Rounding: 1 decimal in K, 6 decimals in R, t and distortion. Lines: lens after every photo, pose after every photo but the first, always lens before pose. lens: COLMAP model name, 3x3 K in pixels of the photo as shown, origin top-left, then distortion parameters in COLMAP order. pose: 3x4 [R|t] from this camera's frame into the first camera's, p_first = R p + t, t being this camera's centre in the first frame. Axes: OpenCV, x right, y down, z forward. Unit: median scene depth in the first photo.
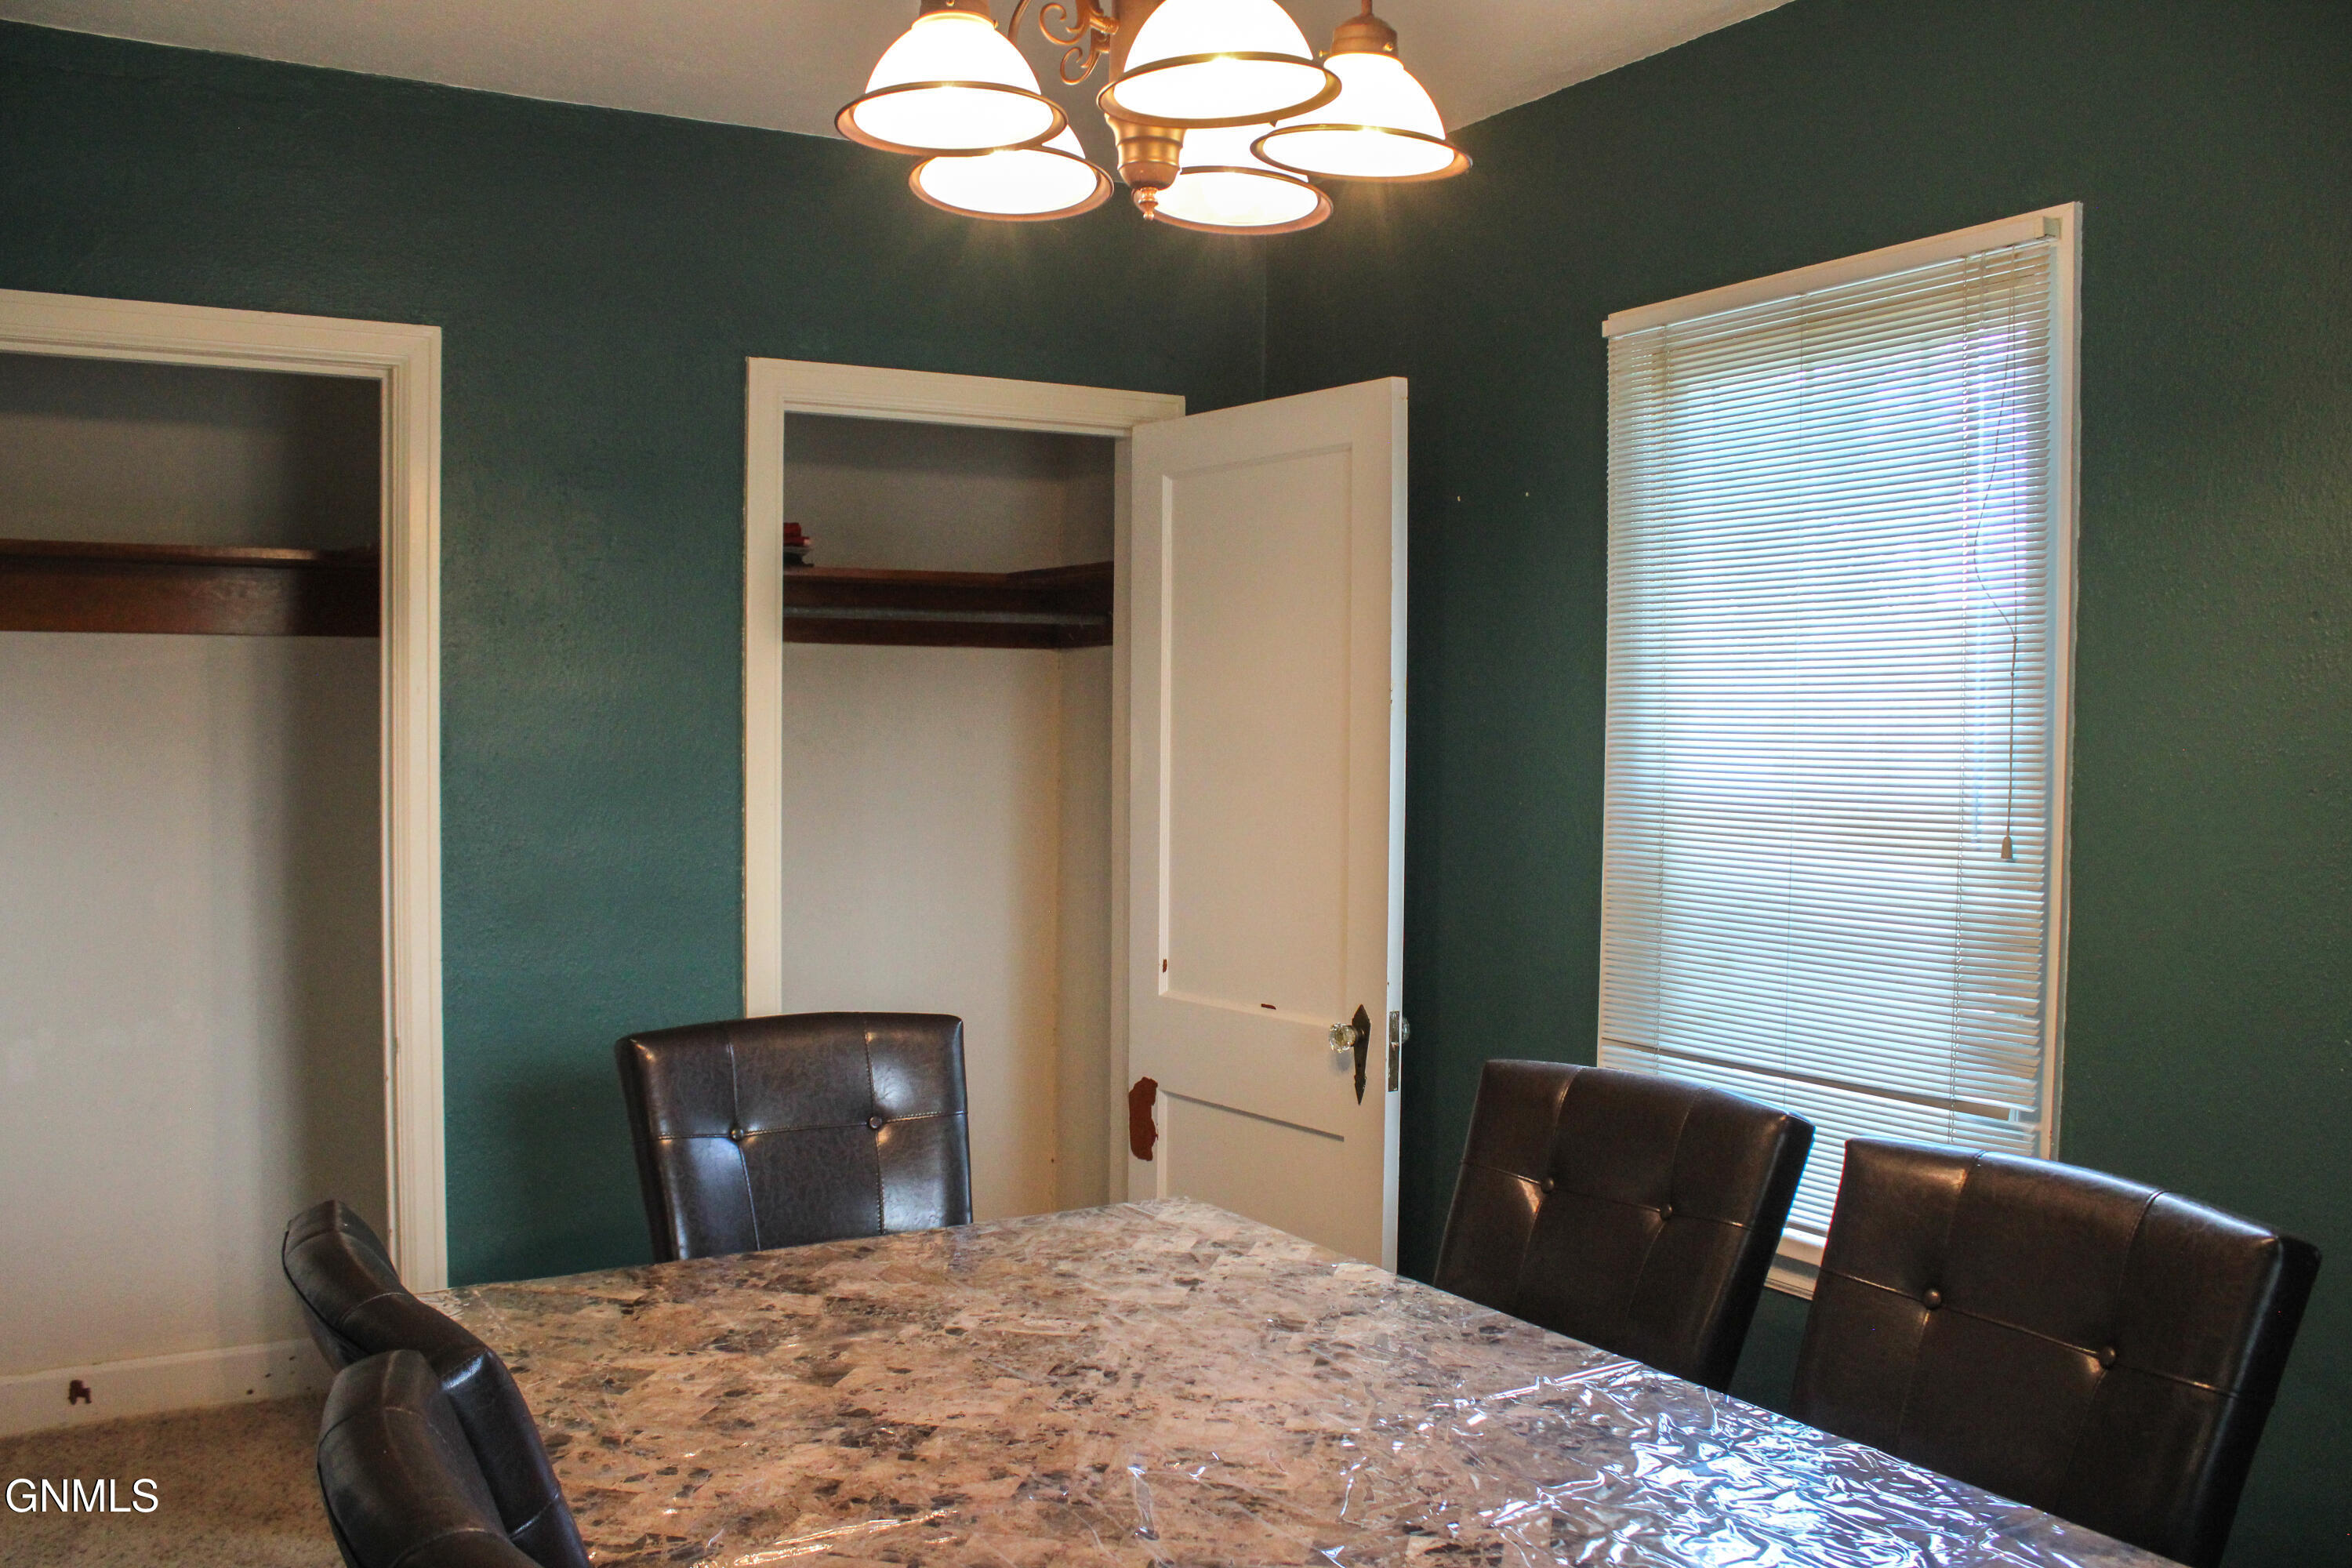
lens RADIAL K [[1957.4, 0, 1171.5], [0, 1957.4, 781.2], [0, 0, 1]] dist [-0.155948, 0.135984]
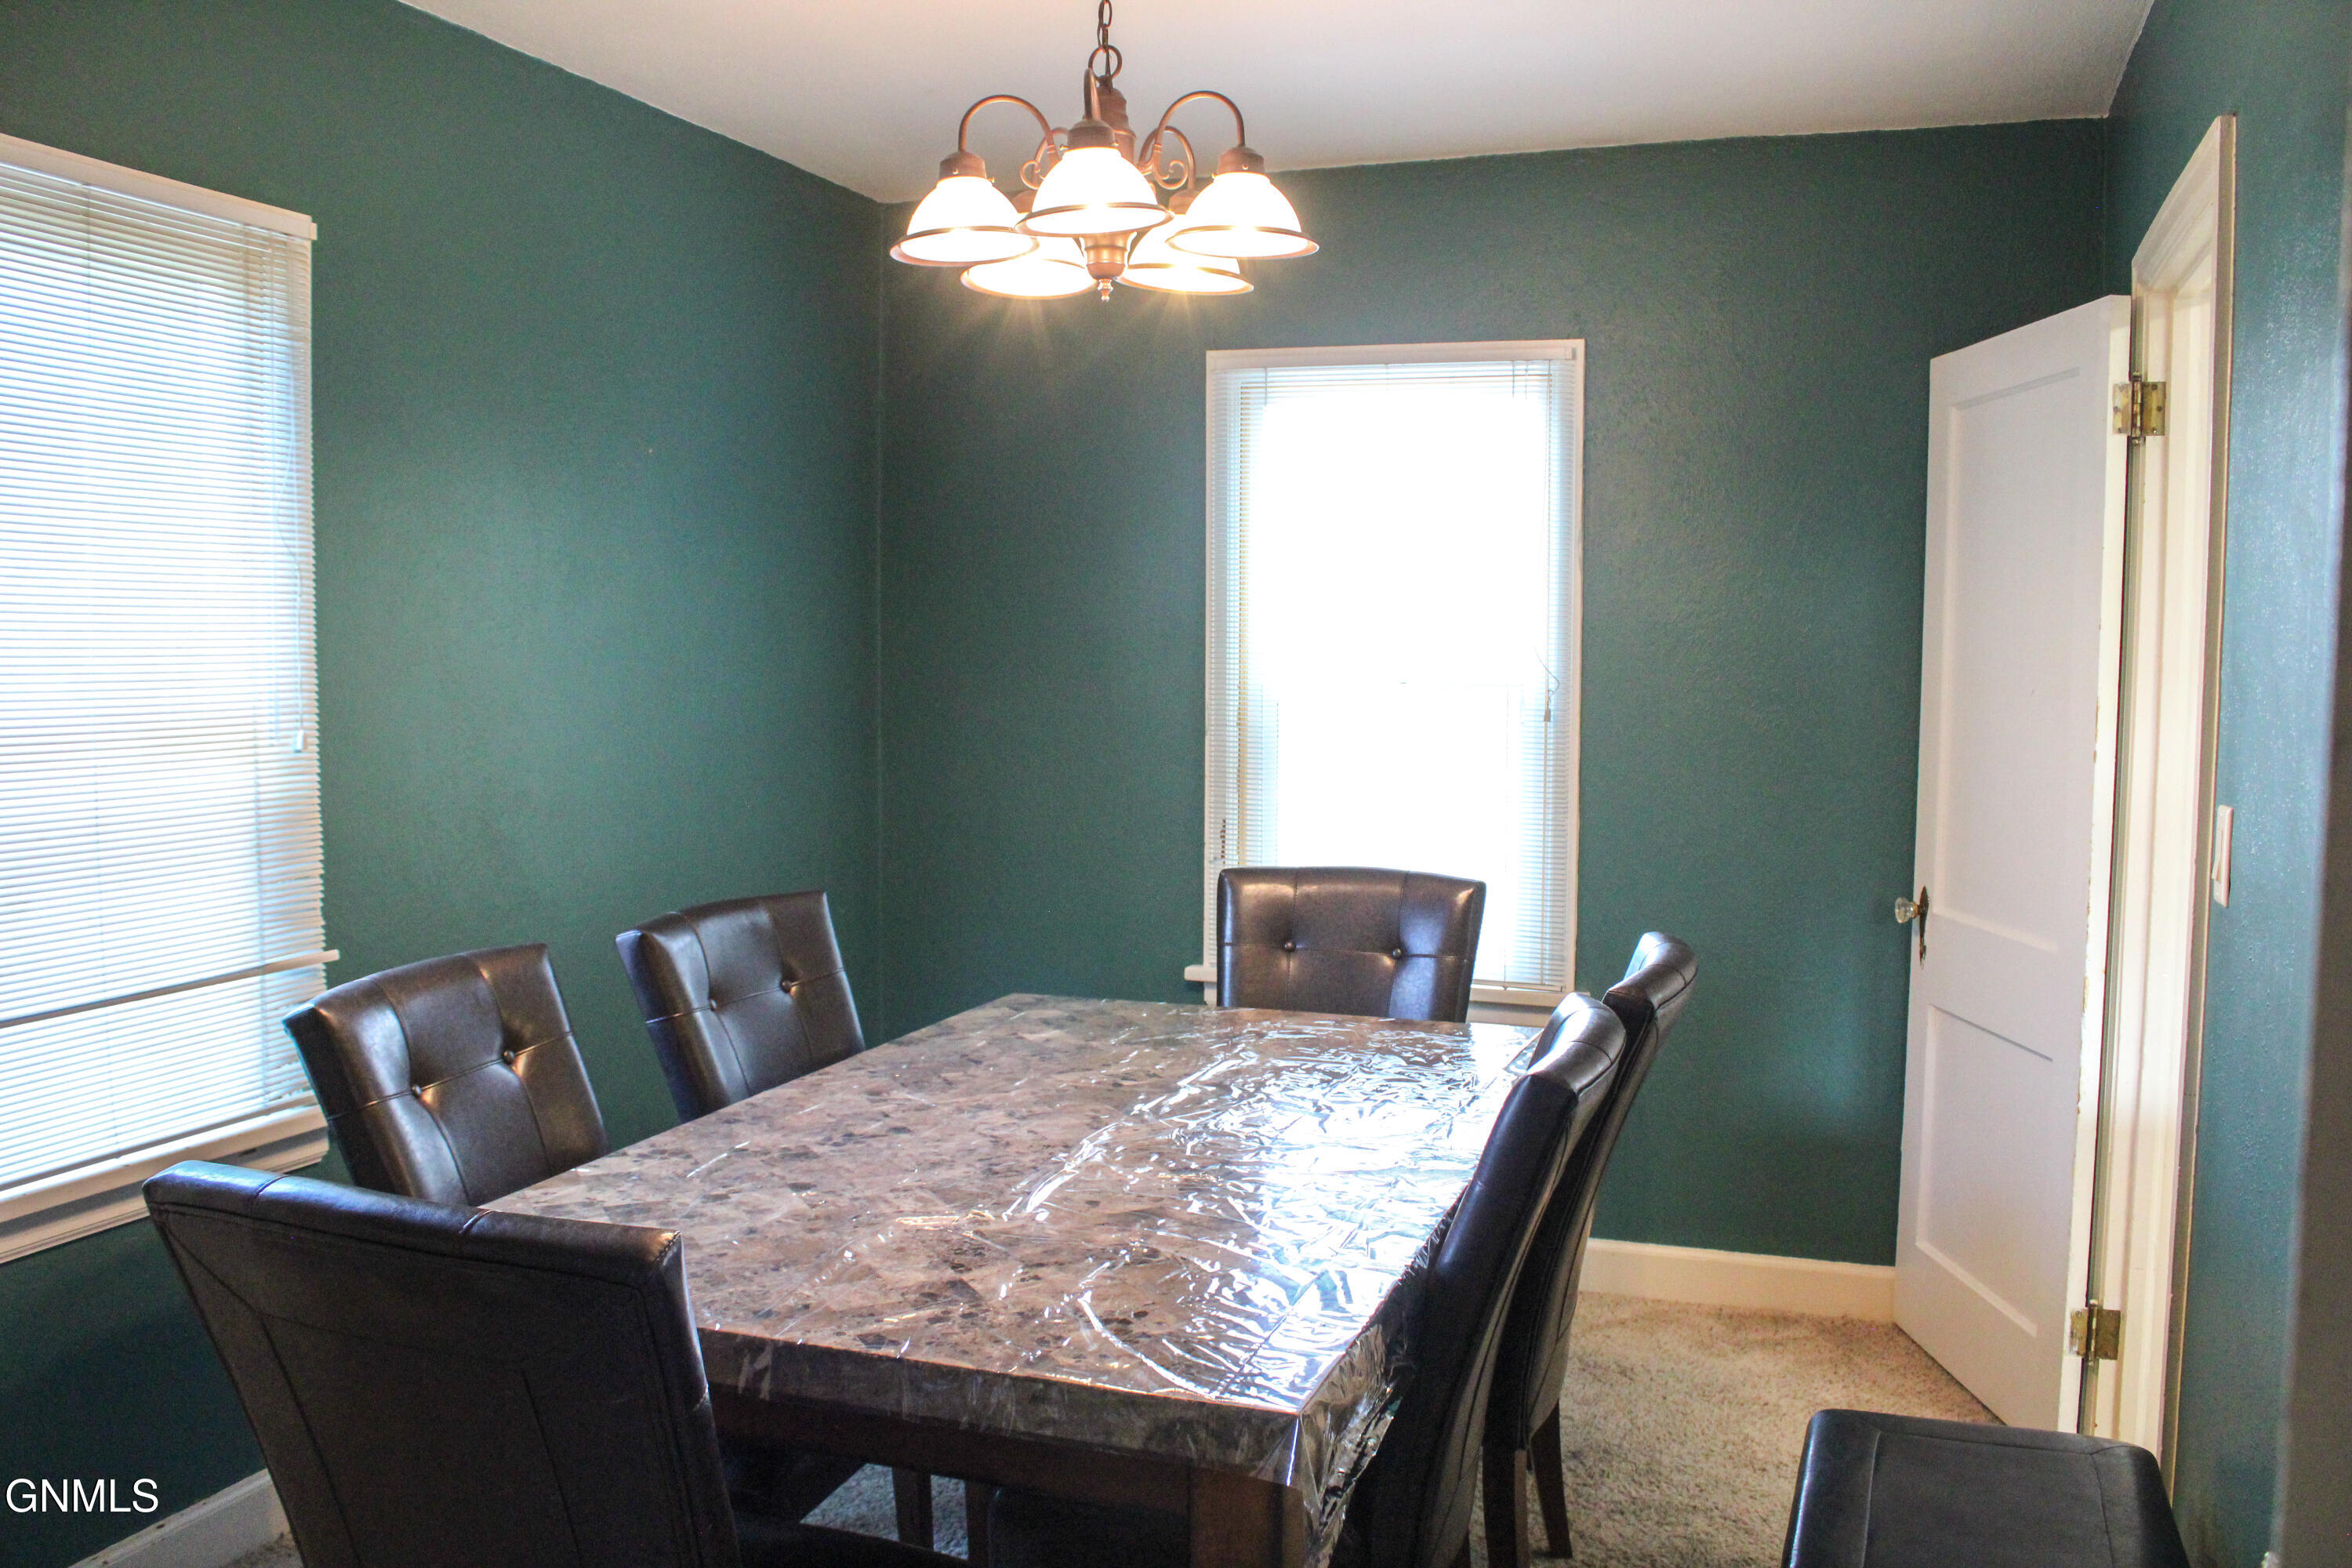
lens RADIAL K [[1957.4, 0, 1170.6], [0, 1957.4, 784.7], [0, 0, 1]] dist [-0.155948, 0.135984]
pose [[-0.634431, -0.060540, 0.770605, -0.916276], [0.010132, 0.996191, 0.086604, -0.039313], [-0.772913, 0.062752, -0.631401, 1.462694]]
